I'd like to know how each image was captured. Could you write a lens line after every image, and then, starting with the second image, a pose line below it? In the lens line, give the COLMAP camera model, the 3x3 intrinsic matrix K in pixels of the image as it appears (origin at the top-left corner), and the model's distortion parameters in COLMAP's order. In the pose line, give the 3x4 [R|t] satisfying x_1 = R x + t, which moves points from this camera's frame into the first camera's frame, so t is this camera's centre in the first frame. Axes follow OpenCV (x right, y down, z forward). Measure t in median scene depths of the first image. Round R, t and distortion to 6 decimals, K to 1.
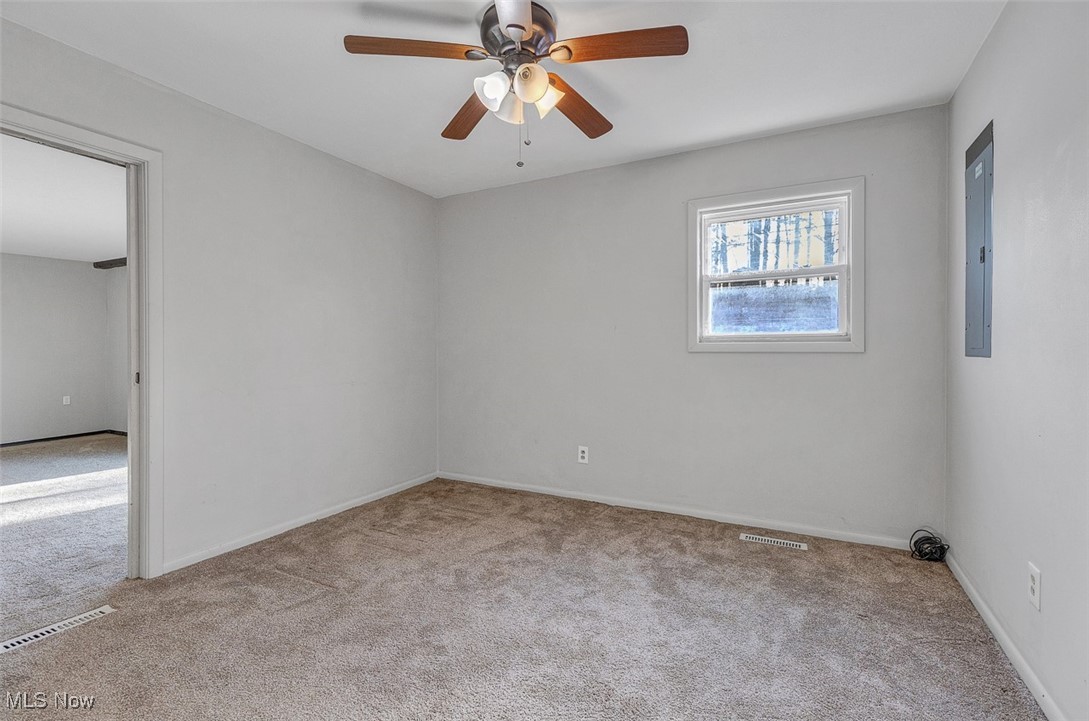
lens RADIAL K [[498.0, 0, 545.0], [0, 498.0, 358.3], [0, 0, 1]] dist [-0.000125, -0.000213]
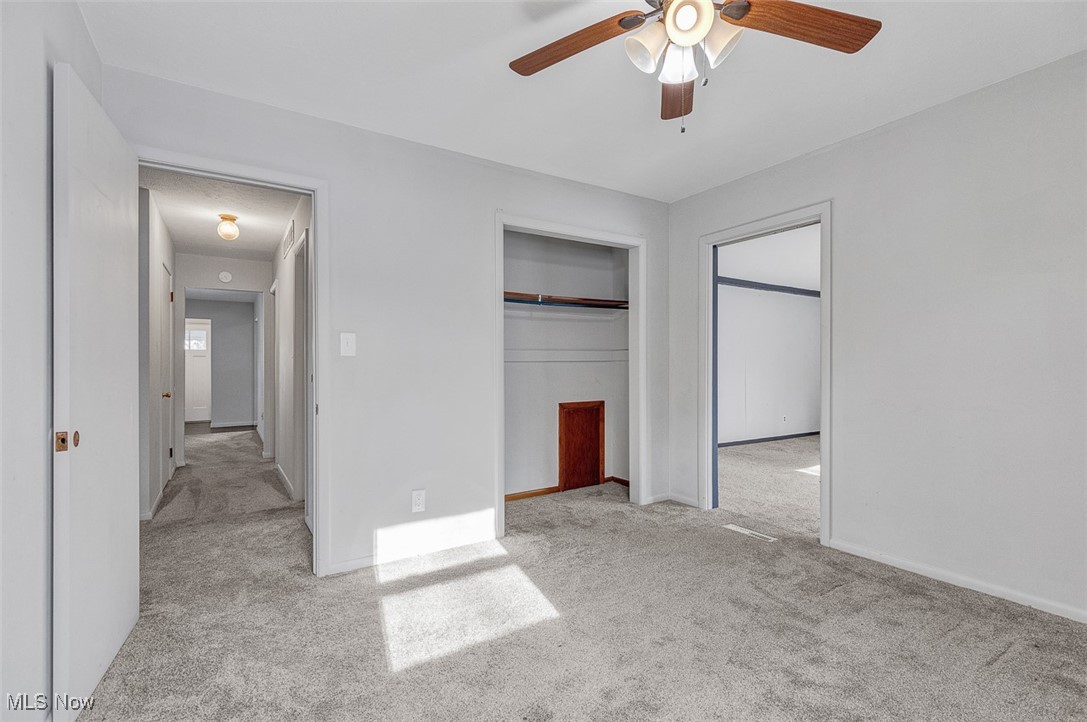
lens RADIAL K [[497.0, 0, 544.7], [0, 497.0, 363.8], [0, 0, 1]] dist [-0.000125, -0.000213]
pose [[-0.498236, -0.001801, -0.867040, 0.661780], [-0.004792, 0.999988, 0.000676, -0.011920], [0.867028, 0.004491, -0.498238, 1.047707]]
